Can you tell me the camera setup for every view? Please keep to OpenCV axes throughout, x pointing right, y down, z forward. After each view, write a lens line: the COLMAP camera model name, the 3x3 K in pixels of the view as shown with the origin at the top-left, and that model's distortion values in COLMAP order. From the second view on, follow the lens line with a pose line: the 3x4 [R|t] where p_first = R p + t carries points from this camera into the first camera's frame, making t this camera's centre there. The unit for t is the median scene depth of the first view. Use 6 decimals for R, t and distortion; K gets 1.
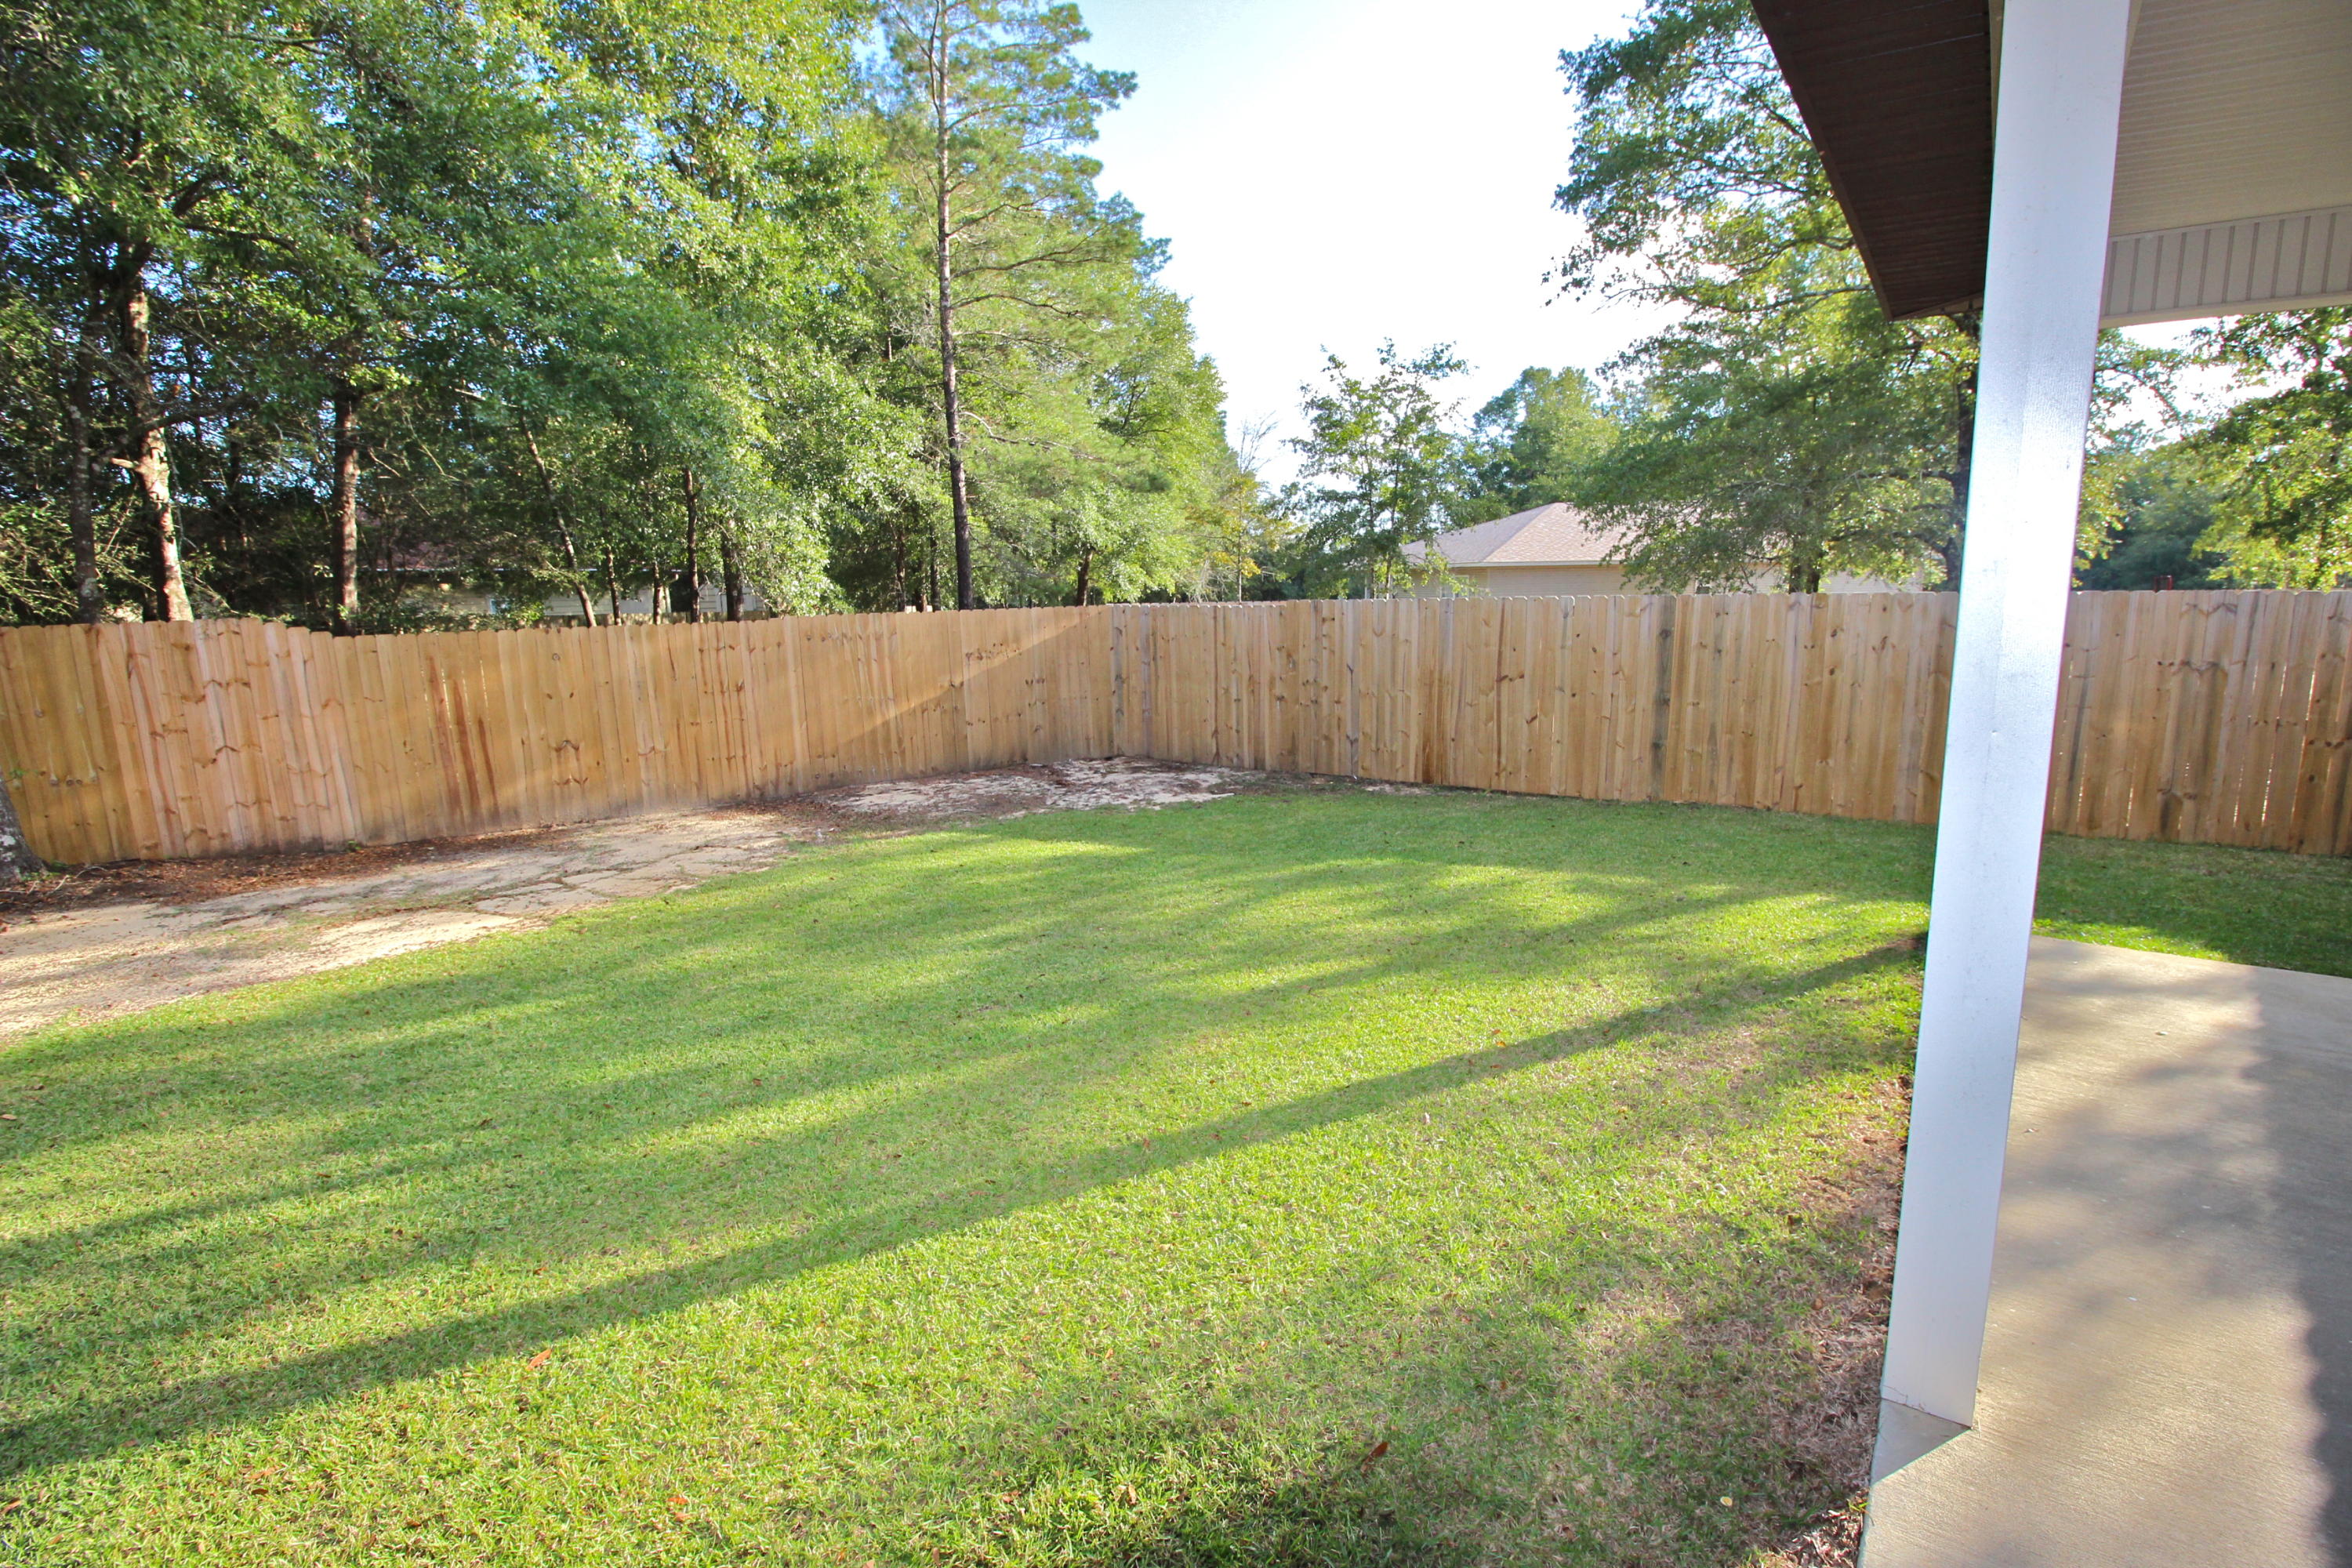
lens RADIAL K [[1089.1, 0, 1194.4], [0, 1089.1, 782.1], [0, 0, 1]] dist [-0.002830, -0.010834]
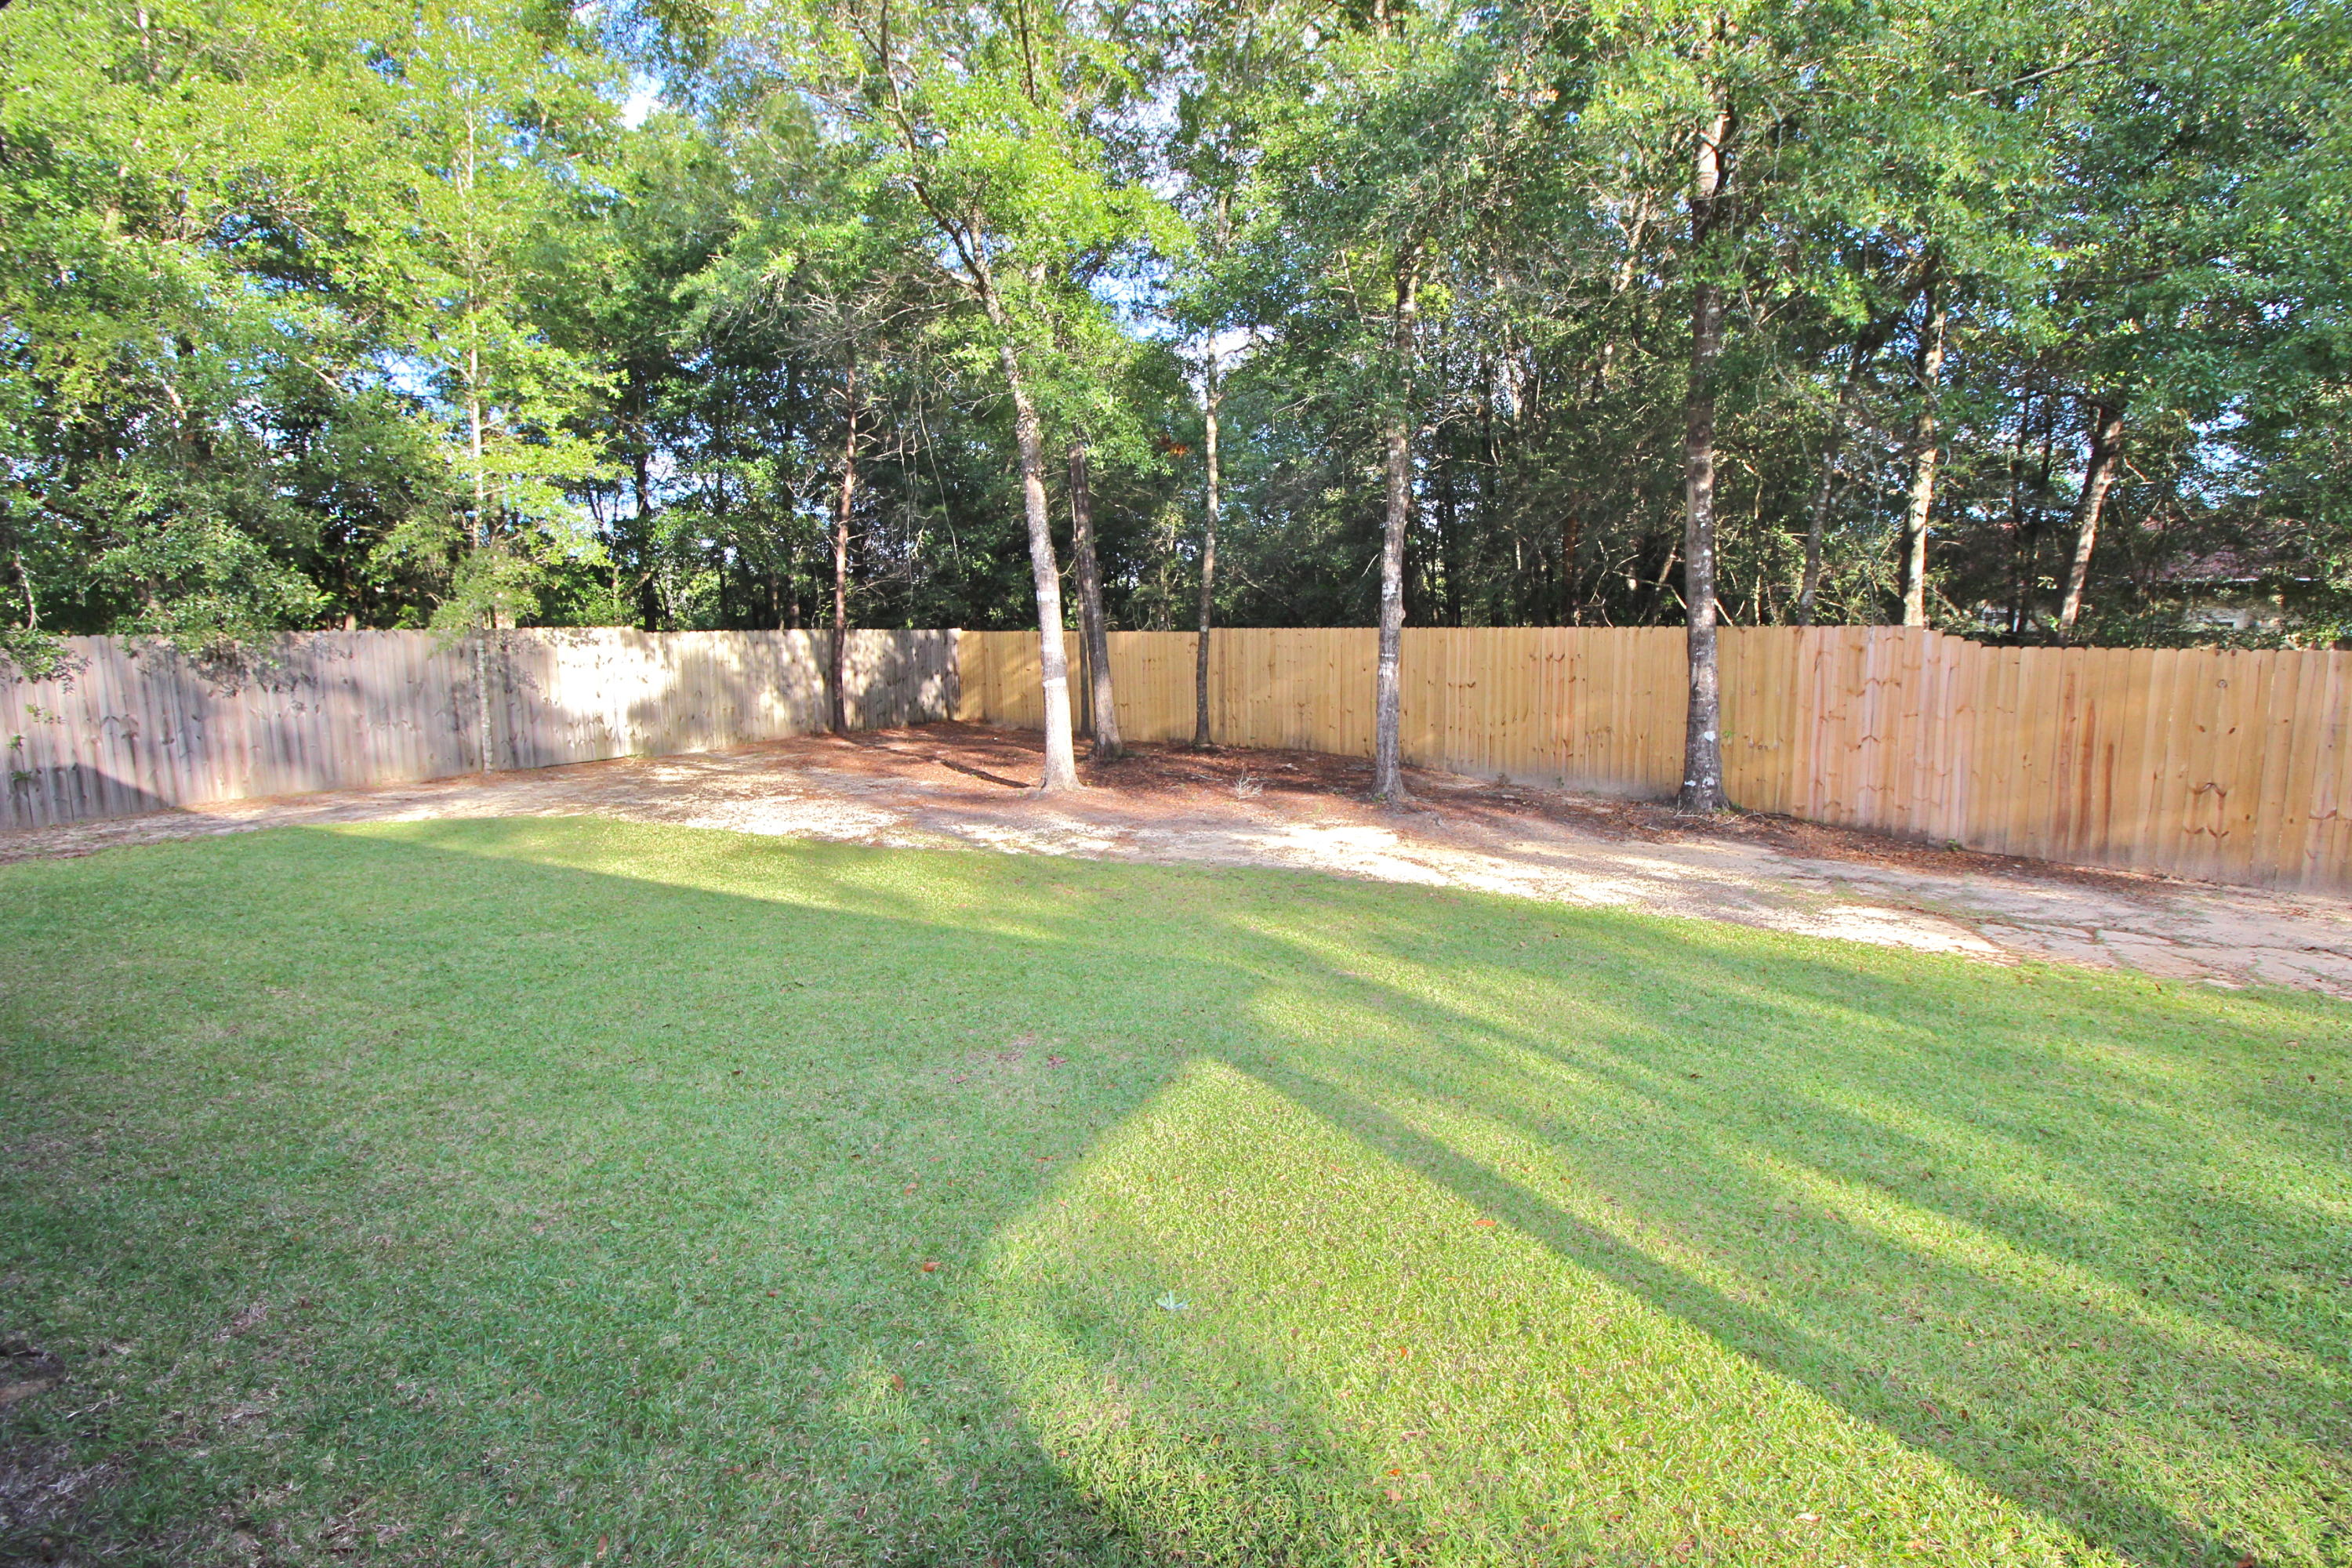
lens RADIAL K [[1089.1, 0, 1193.7], [0, 1089.1, 773.1], [0, 0, 1]] dist [-0.002830, -0.010834]
pose [[0.140293, 0.155970, -0.977748, 0.130907], [-0.173190, 0.976155, 0.130866, -0.020134], [0.974845, 0.150977, 0.163960, 0.106773]]
